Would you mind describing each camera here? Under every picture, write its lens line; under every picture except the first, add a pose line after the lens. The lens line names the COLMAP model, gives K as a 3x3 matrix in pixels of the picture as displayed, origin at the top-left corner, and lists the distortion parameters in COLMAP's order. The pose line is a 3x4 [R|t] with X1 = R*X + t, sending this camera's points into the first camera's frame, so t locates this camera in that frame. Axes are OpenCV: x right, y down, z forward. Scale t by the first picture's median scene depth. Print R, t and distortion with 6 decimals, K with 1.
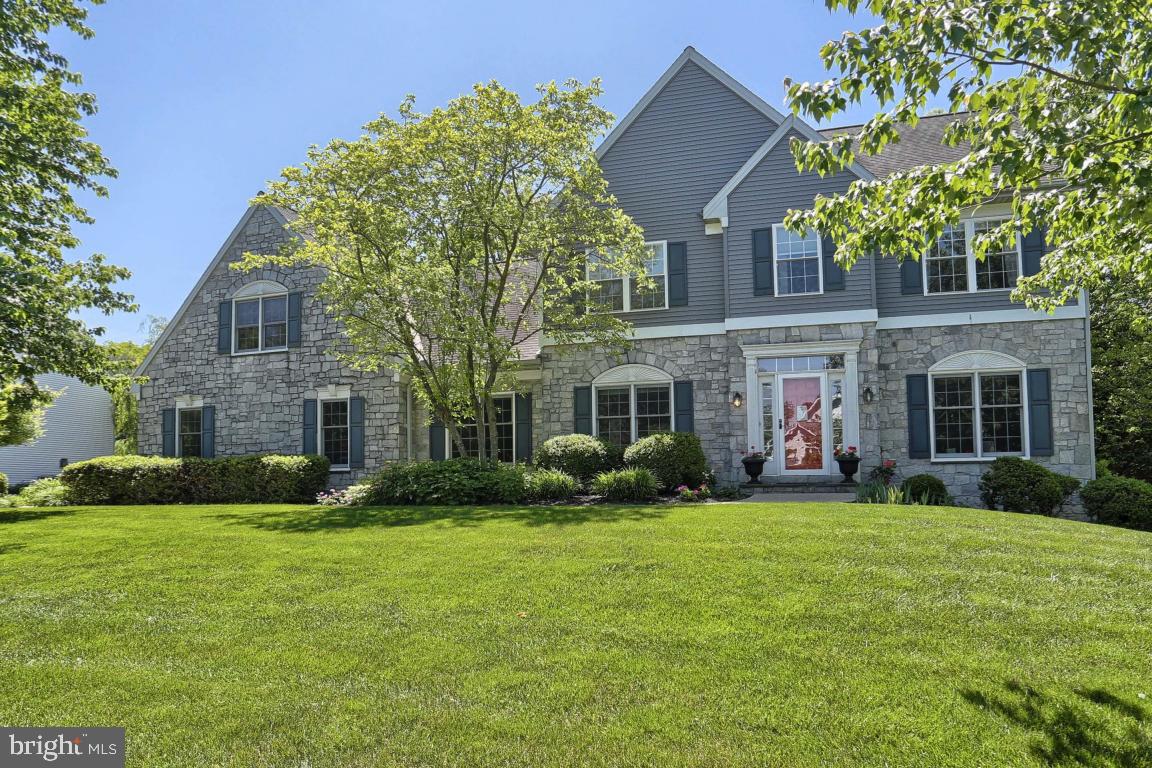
lens RADIAL K [[570.3, 0, 576.0], [0, 570.3, 384.0], [0, 0, 1]] dist [0.000100, -0.000367]
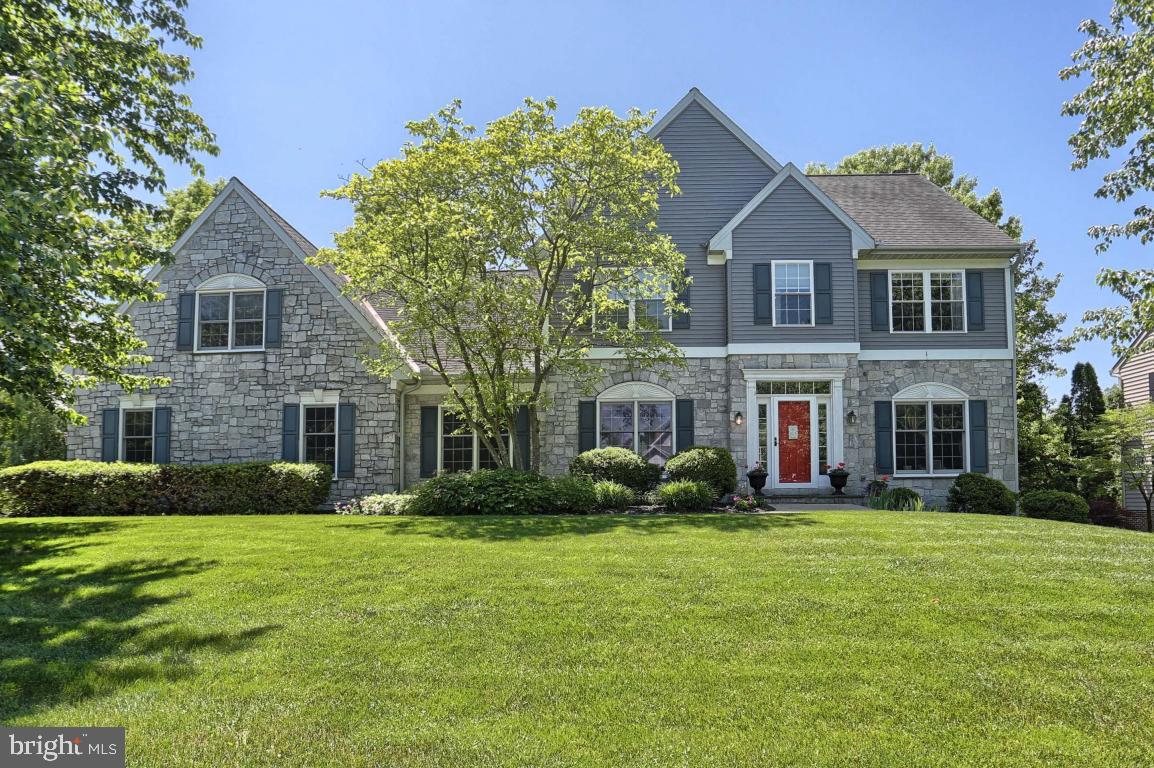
lens RADIAL K [[559.2, 0, 576.9], [0, 559.2, 398.1], [0, 0, 1]] dist [-0.001652, -0.000119]
pose [[0.981595, 0.037041, 0.187349, -0.214516], [-0.036904, 0.999310, -0.004219, 0.004662], [-0.187376, -0.002772, 0.982284, 0.007016]]
